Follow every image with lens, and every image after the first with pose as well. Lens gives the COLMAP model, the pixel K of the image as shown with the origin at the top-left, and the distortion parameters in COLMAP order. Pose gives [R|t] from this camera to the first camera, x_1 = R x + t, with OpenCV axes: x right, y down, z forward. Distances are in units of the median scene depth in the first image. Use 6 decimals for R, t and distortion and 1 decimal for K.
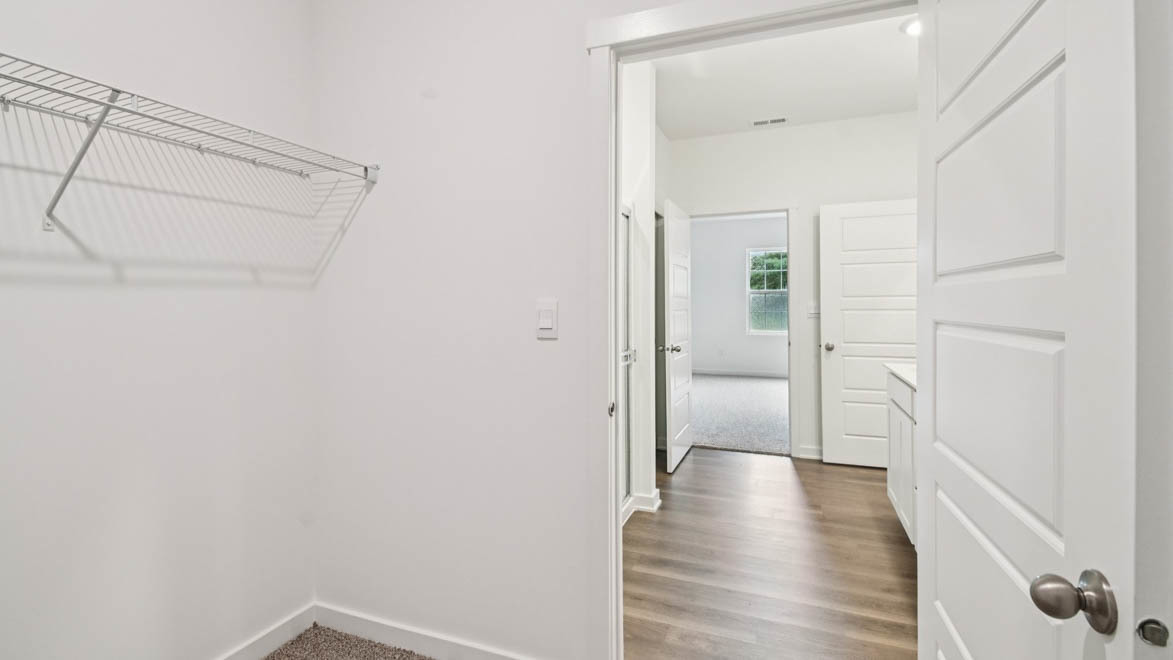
lens RADIAL K [[528.6, 0, 586.5], [0, 528.6, 330.0], [0, 0, 1]] dist [0.000162, -0.000017]
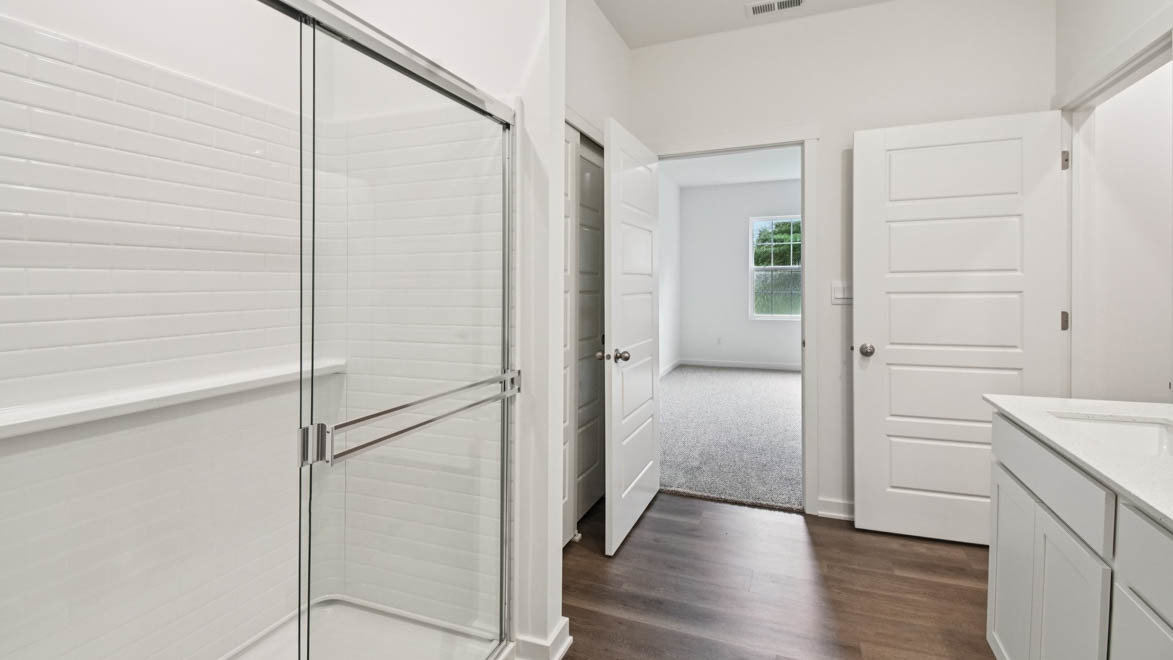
lens RADIAL K [[551.5, 0, 570.4], [0, 551.5, 325.7], [0, 0, 1]] dist [0.000251, -0.000255]
pose [[0.999625, -0.001556, -0.027337, 0.111776], [0.002289, 0.999639, 0.026788, -0.016283], [0.027286, -0.026841, 0.999267, 0.305842]]
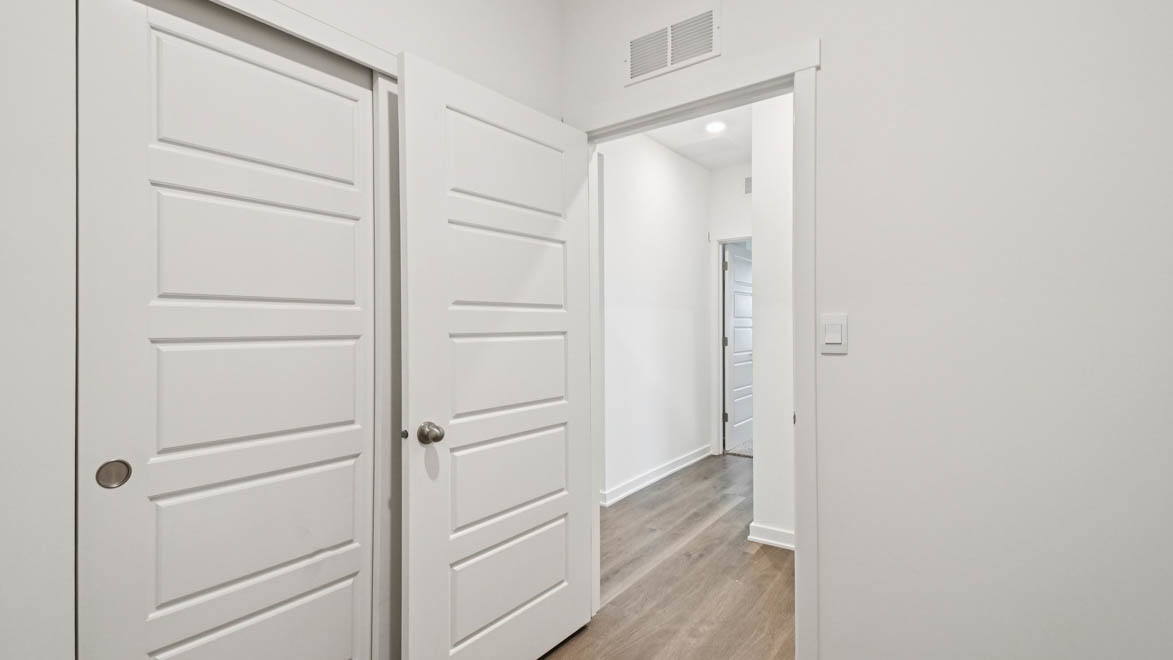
lens RADIAL K [[551.5, 0, 570.4], [0, 551.5, 325.7], [0, 0, 1]] dist [0.000251, -0.000255]
pose [[0.282750, 0.008949, 0.959152, 0.103094], [0.052946, 0.998286, -0.024922, -0.028972], [-0.957731, 0.057830, 0.281792, 0.758174]]
